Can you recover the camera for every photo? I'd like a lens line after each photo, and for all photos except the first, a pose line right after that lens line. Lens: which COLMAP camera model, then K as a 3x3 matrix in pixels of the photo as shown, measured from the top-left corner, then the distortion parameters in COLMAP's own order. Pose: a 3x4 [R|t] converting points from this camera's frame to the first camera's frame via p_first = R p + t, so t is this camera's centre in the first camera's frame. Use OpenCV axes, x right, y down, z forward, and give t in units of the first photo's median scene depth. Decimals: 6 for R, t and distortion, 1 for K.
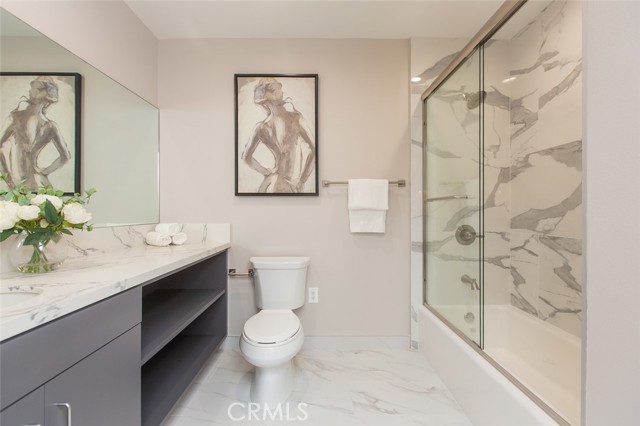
lens RADIAL K [[295.7, 0, 317.9], [0, 295.7, 211.6], [0, 0, 1]] dist [-0.028595, 0.016315]
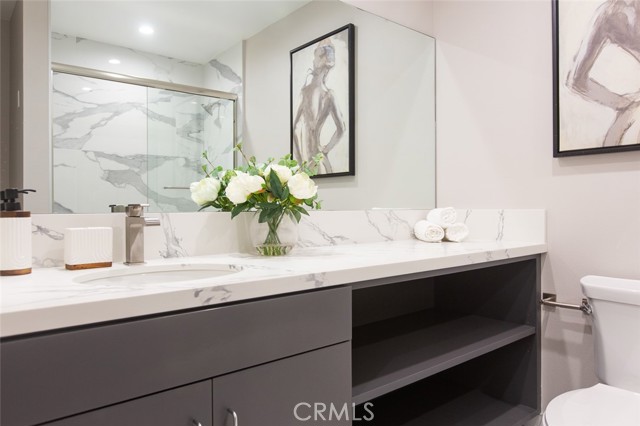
lens RADIAL K [[440.7, 0, 320.0], [0, 440.7, 213.0], [0, 0, 1]] dist [0.002593, -0.003346]
pose [[0.622651, 0.004829, -0.782485, 0.084468], [0.002241, 0.999966, 0.007955, 0.041282], [0.782497, -0.006707, 0.622619, 0.170546]]
